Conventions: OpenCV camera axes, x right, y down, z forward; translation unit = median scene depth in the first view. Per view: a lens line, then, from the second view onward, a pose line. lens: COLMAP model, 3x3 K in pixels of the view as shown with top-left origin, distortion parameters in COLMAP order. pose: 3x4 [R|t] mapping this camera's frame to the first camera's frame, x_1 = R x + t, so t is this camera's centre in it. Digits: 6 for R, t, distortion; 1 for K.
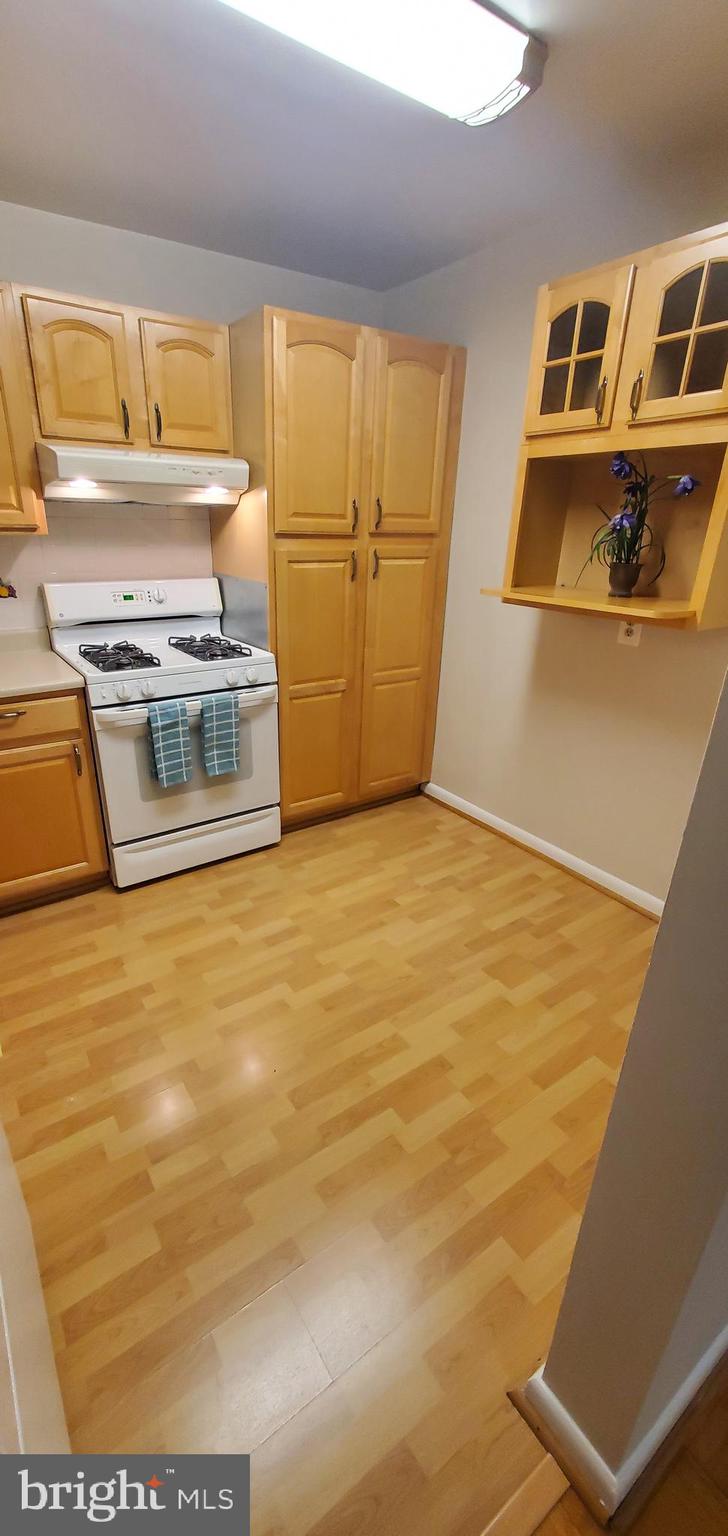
lens RADIAL K [[611.9, 0, 336.6], [0, 611.9, 781.6], [0, 0, 1]] dist [0.003996, 0.000403]
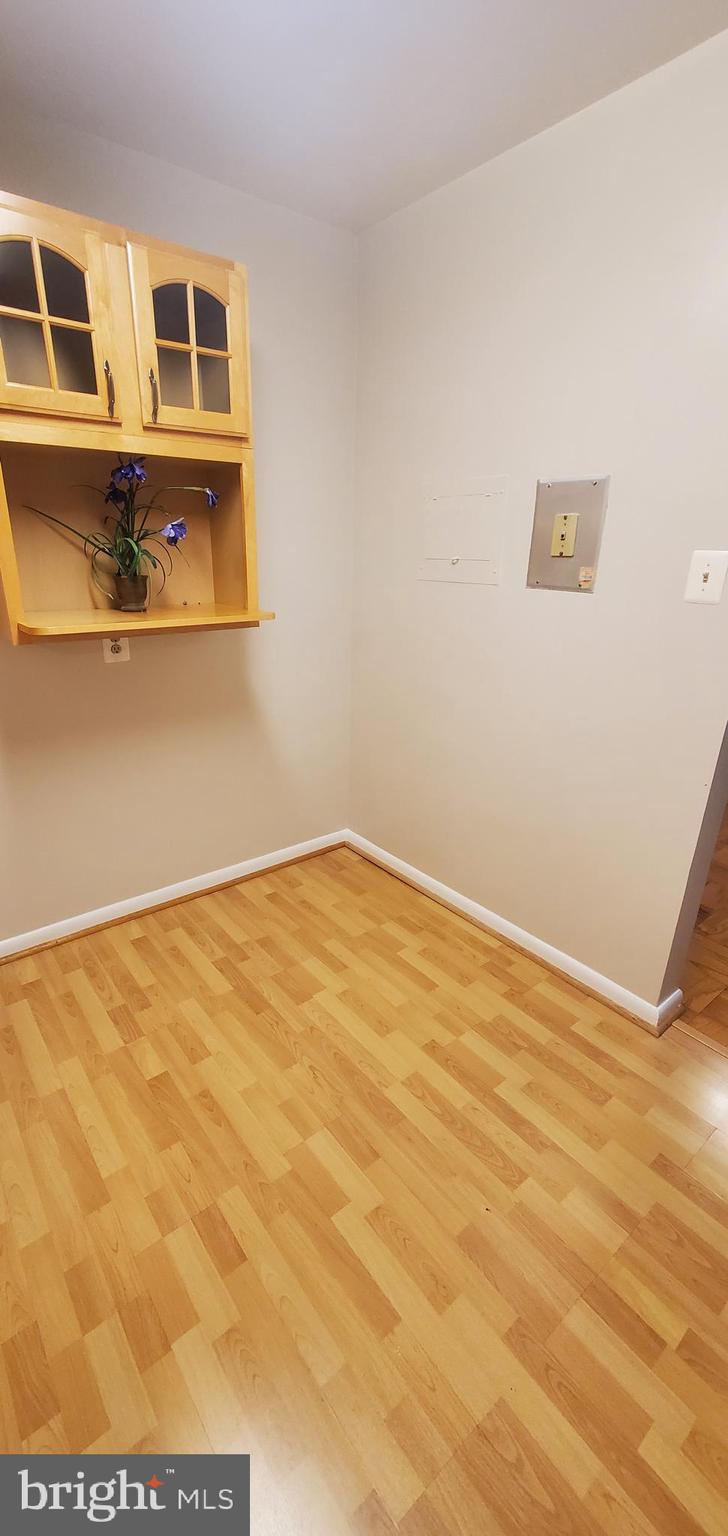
lens RADIAL K [[611.9, 0, 345.9], [0, 611.9, 776.0], [0, 0, 1]] dist [0.003996, 0.000403]
pose [[-0.074416, -0.381973, 0.921173, -0.449789], [0.377392, 0.844245, 0.380561, -0.287945], [-0.923059, 0.375963, 0.081328, 0.646723]]
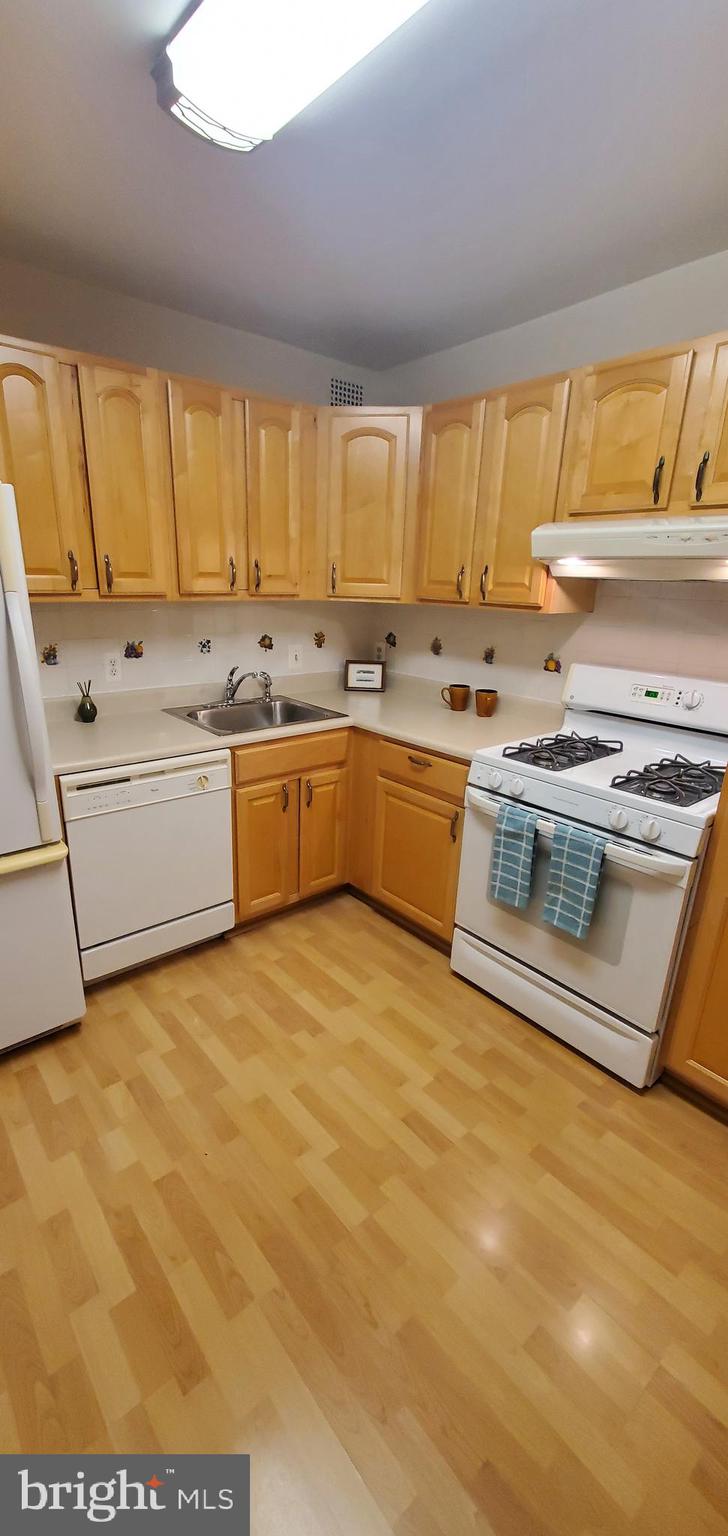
lens RADIAL K [[611.9, 0, 340.2], [0, 611.9, 780.3], [0, 0, 1]] dist [0.003996, 0.000403]
pose [[0.091496, 0.301577, -0.949042, 0.468257], [-0.408024, 0.880717, 0.240528, -0.255288], [0.908375, 0.365225, 0.203632, 0.569828]]
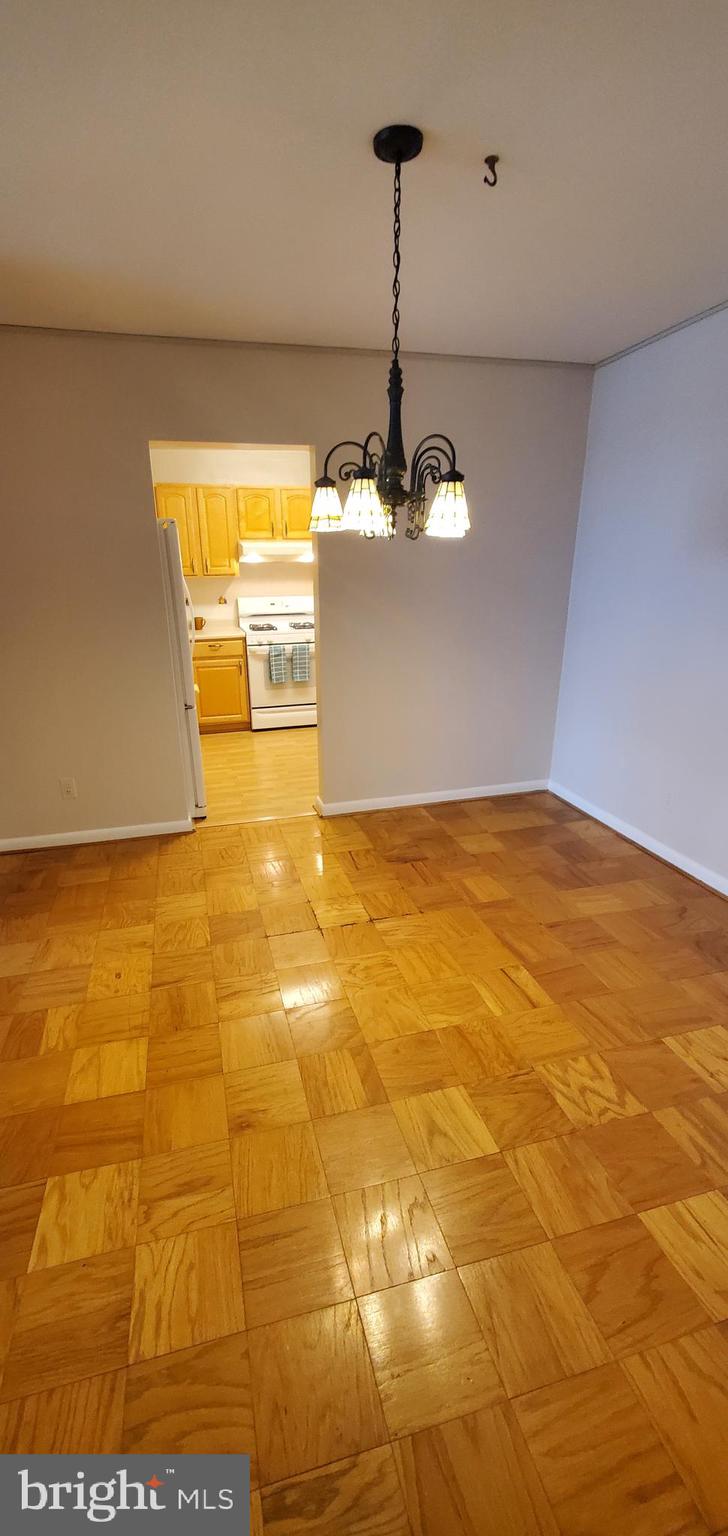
lens RADIAL K [[611.9, 0, 333.0], [0, 611.9, 792.8], [0, 0, 1]] dist [0.003996, 0.000403]
pose [[0.941281, 0.082800, -0.327313, 0.720021], [-0.098395, 0.994654, -0.031348, 0.473796], [0.322967, 0.061713, 0.944396, -1.086605]]
